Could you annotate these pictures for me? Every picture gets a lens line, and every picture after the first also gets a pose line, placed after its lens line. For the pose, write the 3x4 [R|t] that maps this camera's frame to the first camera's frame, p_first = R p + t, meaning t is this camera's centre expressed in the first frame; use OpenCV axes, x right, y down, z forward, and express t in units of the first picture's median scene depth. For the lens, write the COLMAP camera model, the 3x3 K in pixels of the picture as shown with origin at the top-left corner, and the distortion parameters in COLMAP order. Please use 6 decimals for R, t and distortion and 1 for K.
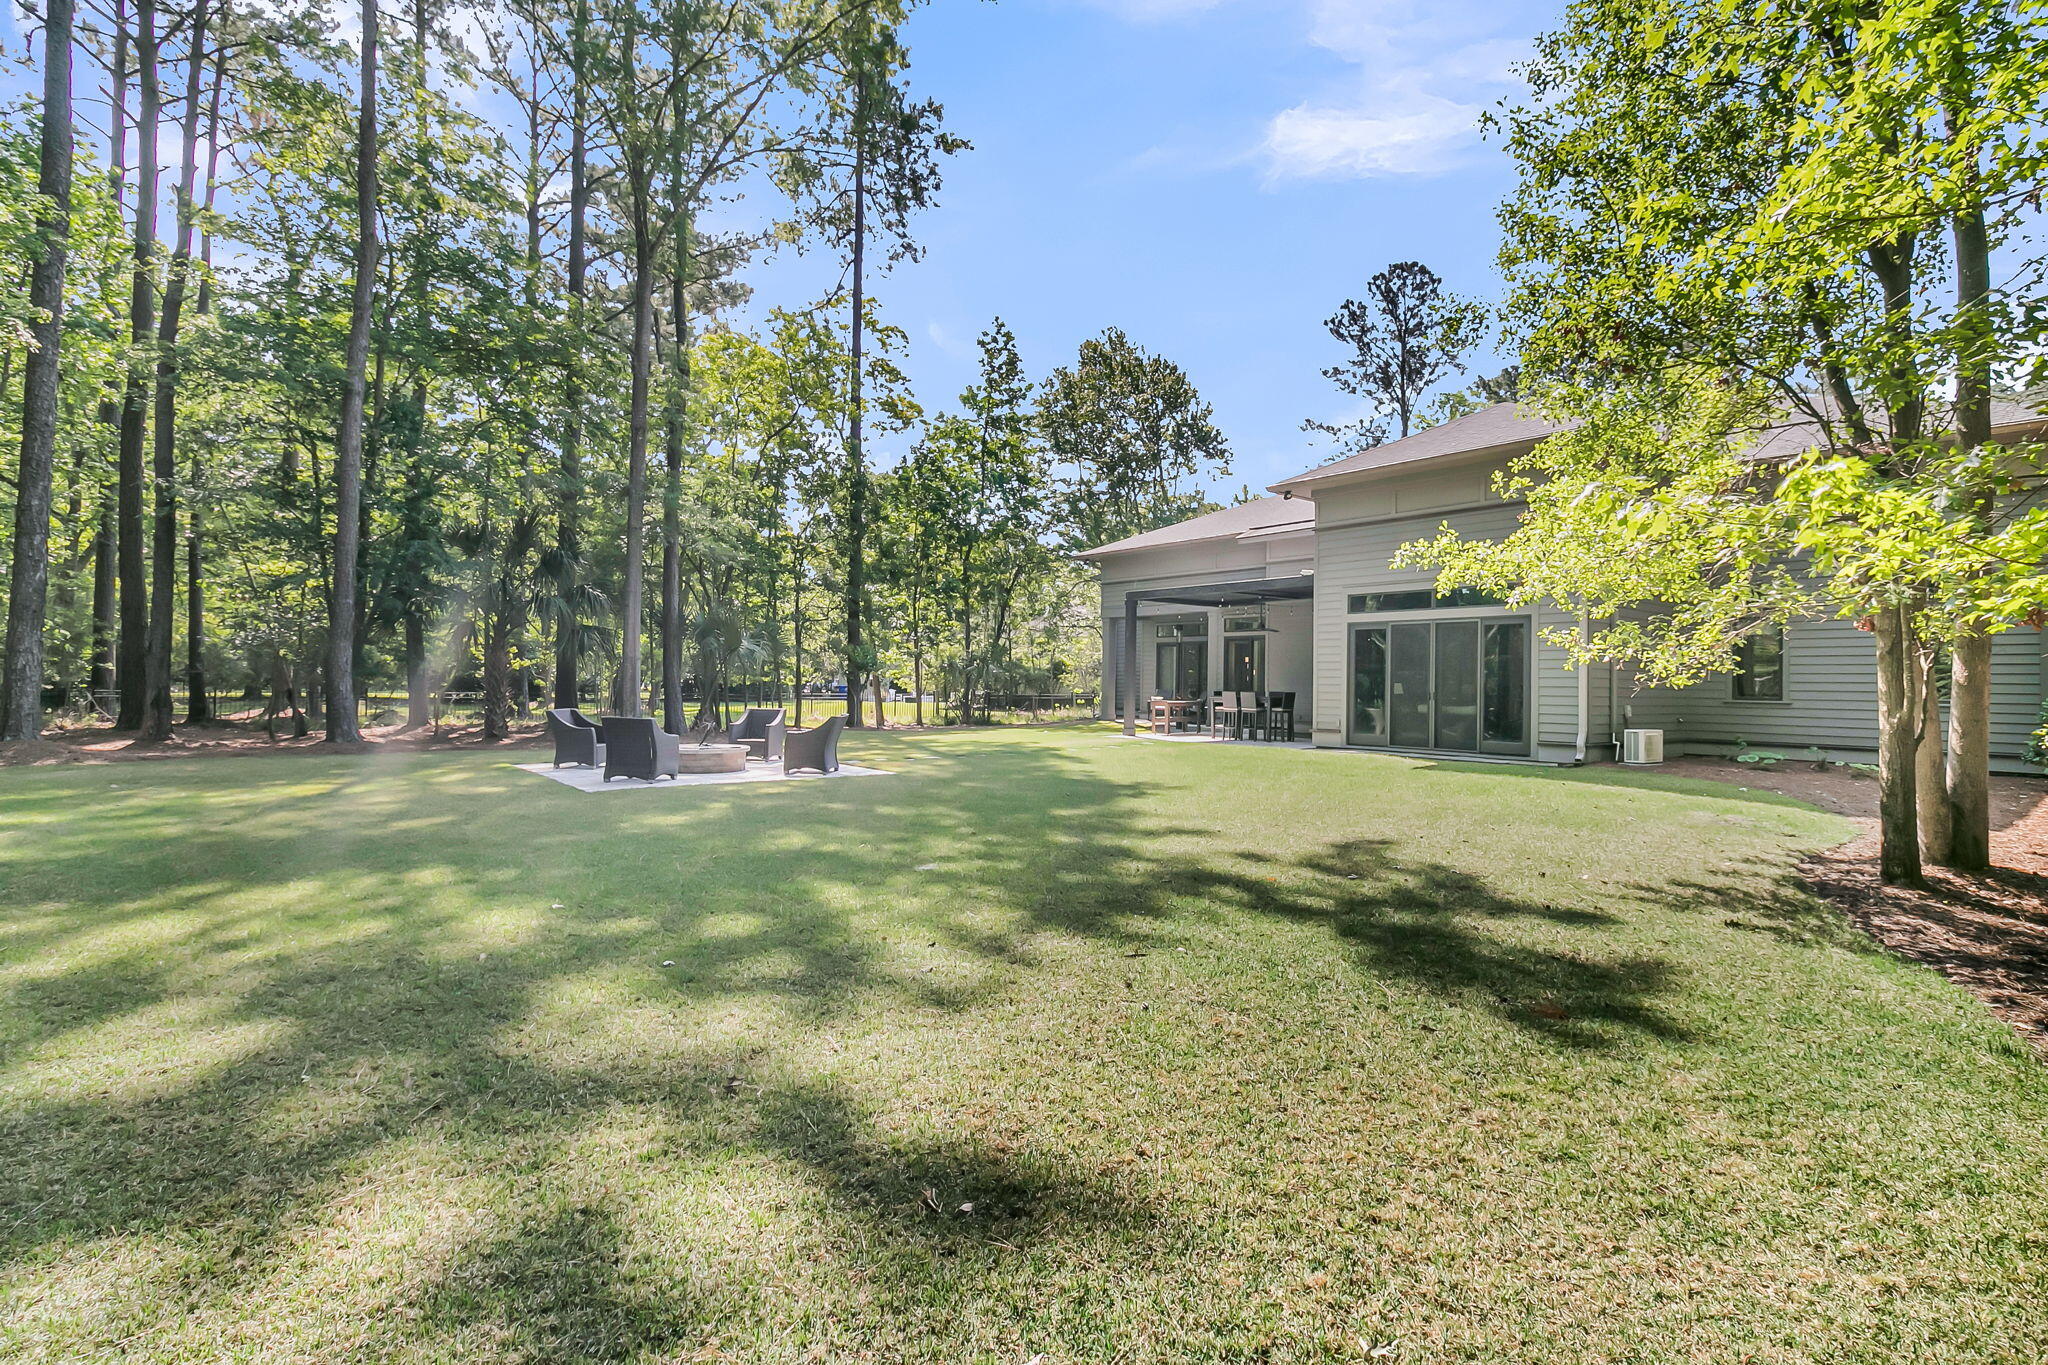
lens RADIAL K [[973.8, 0, 1024.0], [0, 973.8, 682.5], [0, 0, 1]] dist [0.001817, 0.000500]
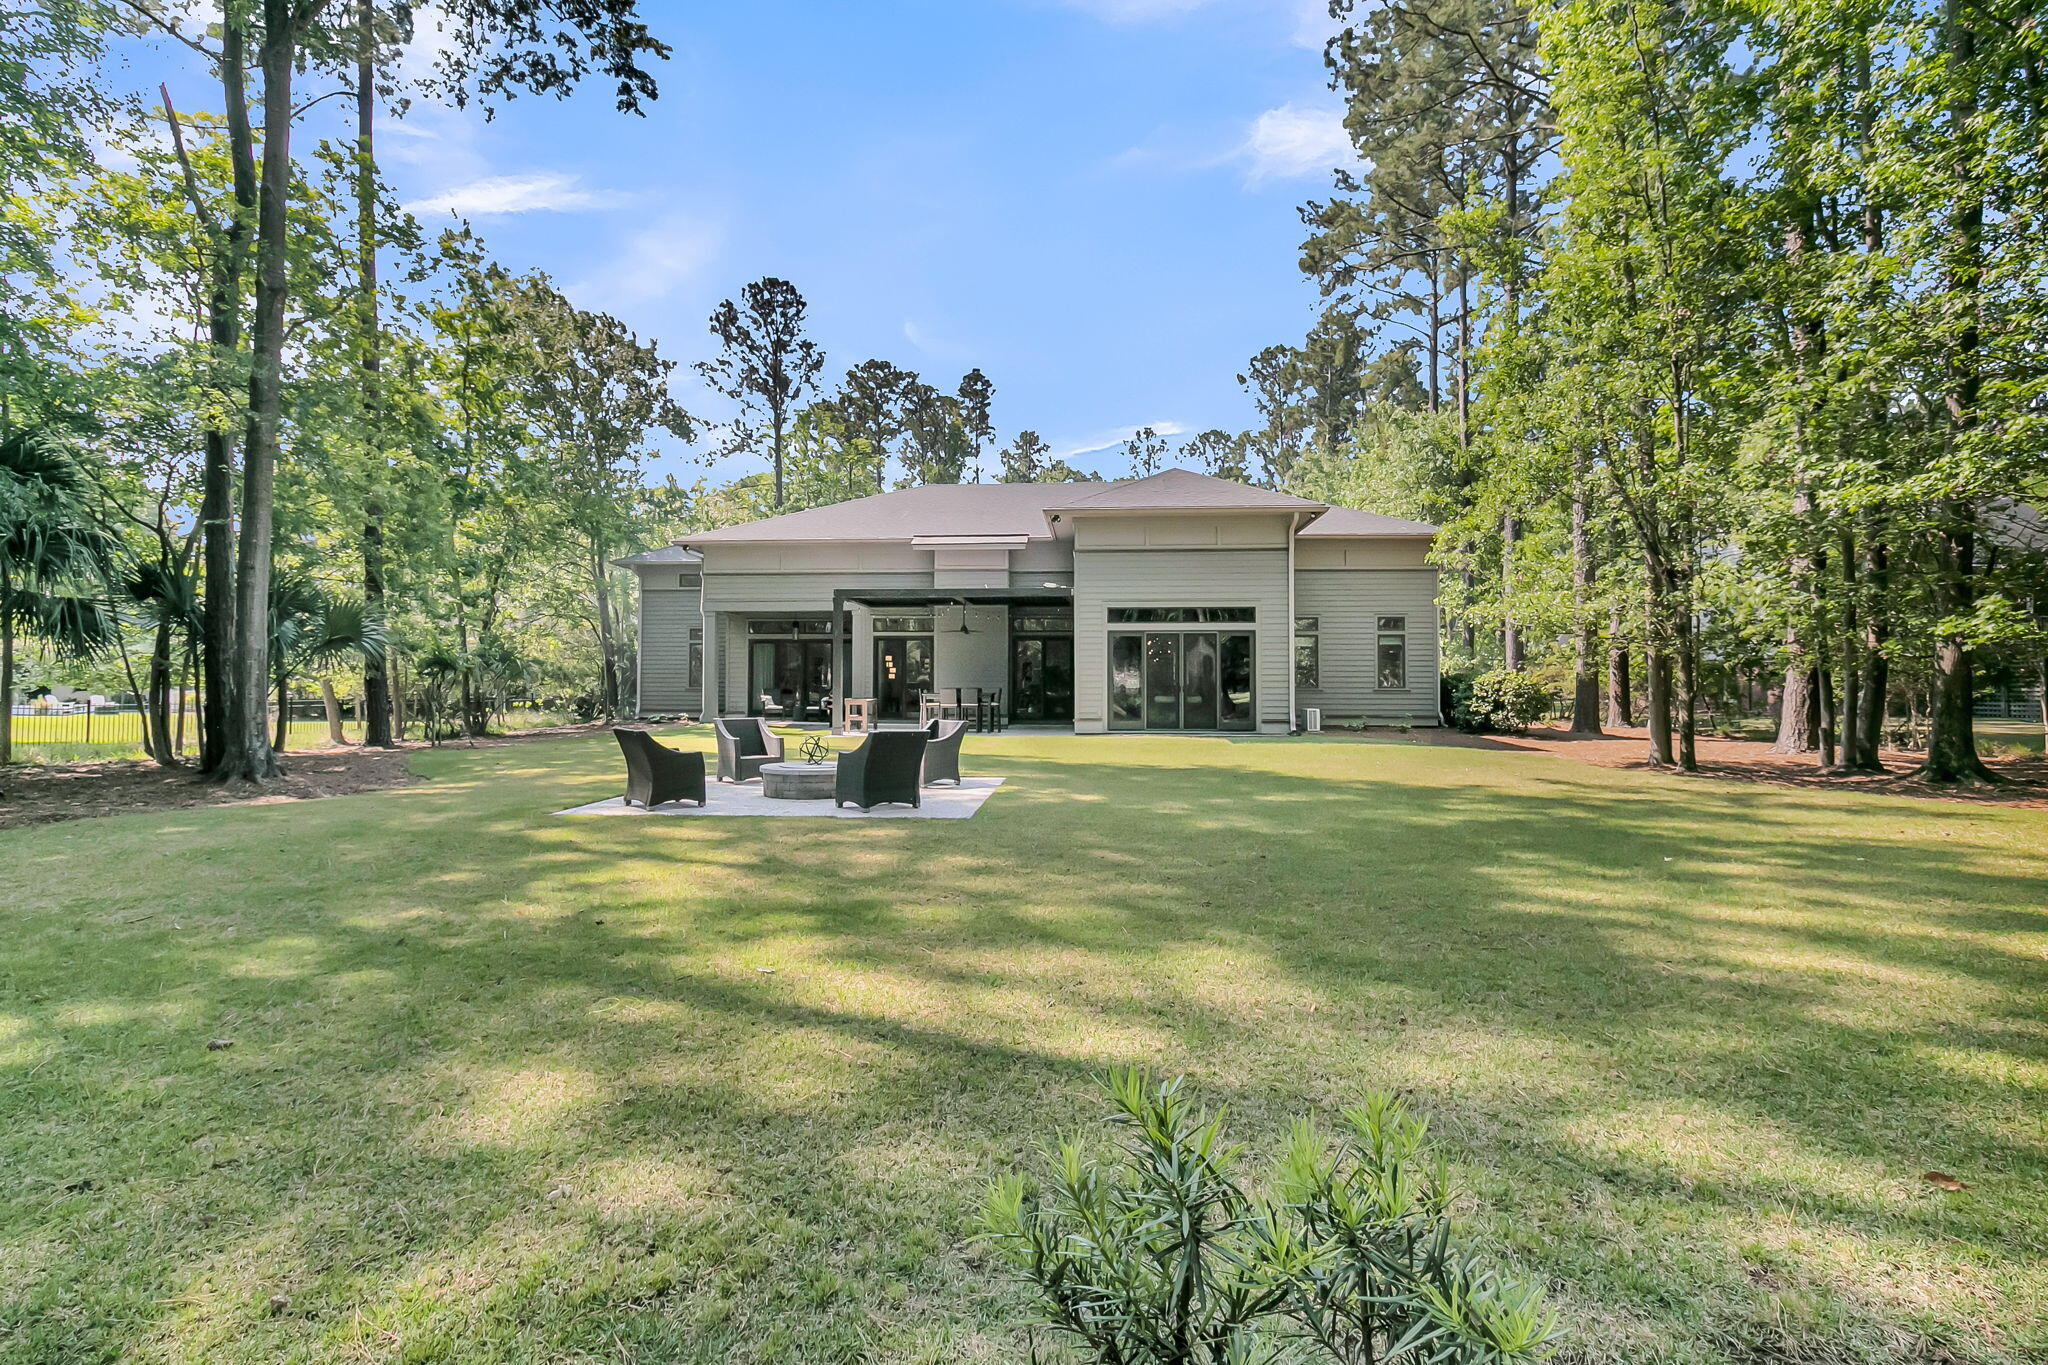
lens RADIAL K [[973.8, 0, 1024.0], [0, 973.8, 682.5], [0, 0, 1]] dist [0.001817, 0.000500]
pose [[0.662289, -0.015429, 0.749090, -0.477432], [0.007247, 0.999873, 0.014187, -0.010569], [-0.749213, -0.003967, 0.662317, 0.200324]]
